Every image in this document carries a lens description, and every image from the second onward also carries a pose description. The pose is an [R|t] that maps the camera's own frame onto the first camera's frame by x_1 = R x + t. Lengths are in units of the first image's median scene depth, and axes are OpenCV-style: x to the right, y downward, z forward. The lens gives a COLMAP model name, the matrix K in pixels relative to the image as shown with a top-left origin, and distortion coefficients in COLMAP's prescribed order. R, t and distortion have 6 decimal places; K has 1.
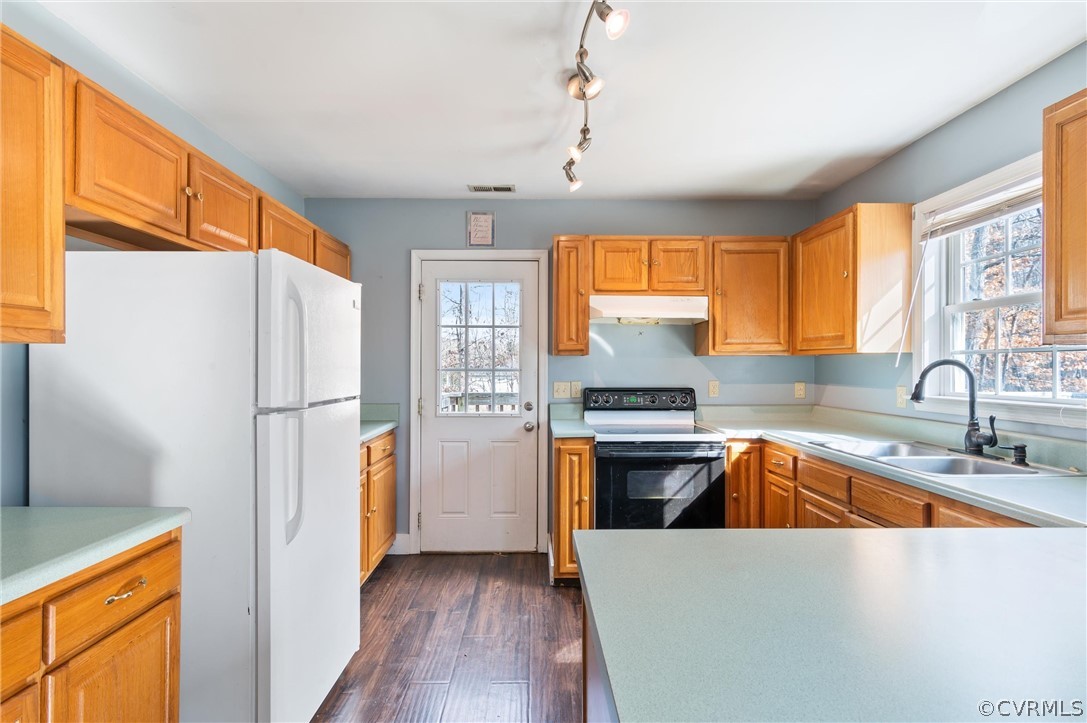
lens RADIAL K [[533.3, 0, 543.1], [0, 533.3, 365.5], [0, 0, 1]] dist [0.011158, 0.001202]
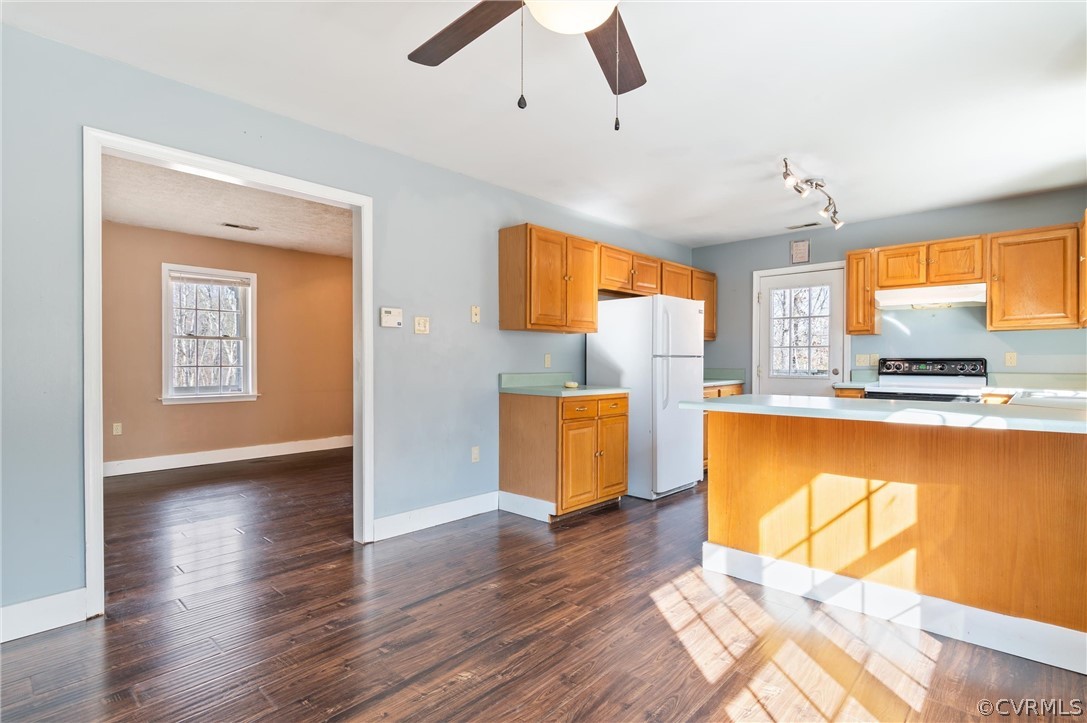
lens RADIAL K [[533.3, 0, 544.9], [0, 533.3, 364.4], [0, 0, 1]] dist [0.011158, 0.001202]
pose [[0.719215, 0.005348, -0.694767, 0.442199], [-0.000836, 0.999976, 0.006832, 0.052210], [0.694788, -0.004333, 0.719202, -0.611611]]
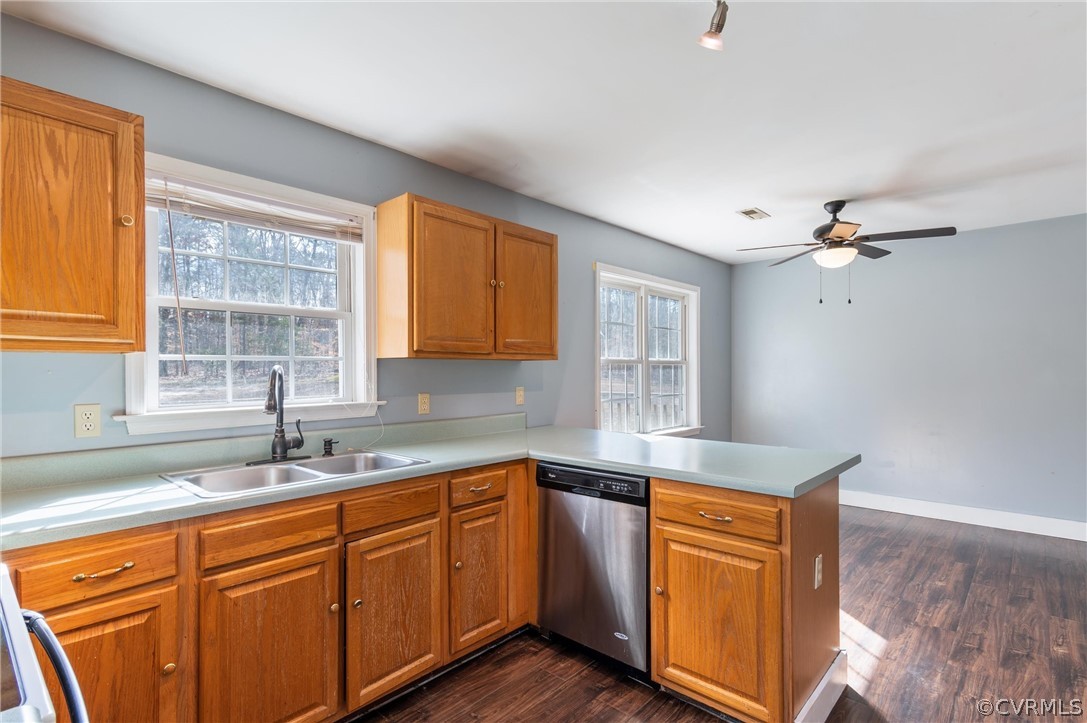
lens RADIAL K [[533.3, 0, 549.1], [0, 533.3, 368.7], [0, 0, 1]] dist [0.011158, 0.001202]
pose [[-0.738046, -0.000493, 0.674750, -0.191620], [0.004119, 0.999978, 0.005236, -0.009393], [-0.674738, 0.006644, -0.738028, 1.037534]]
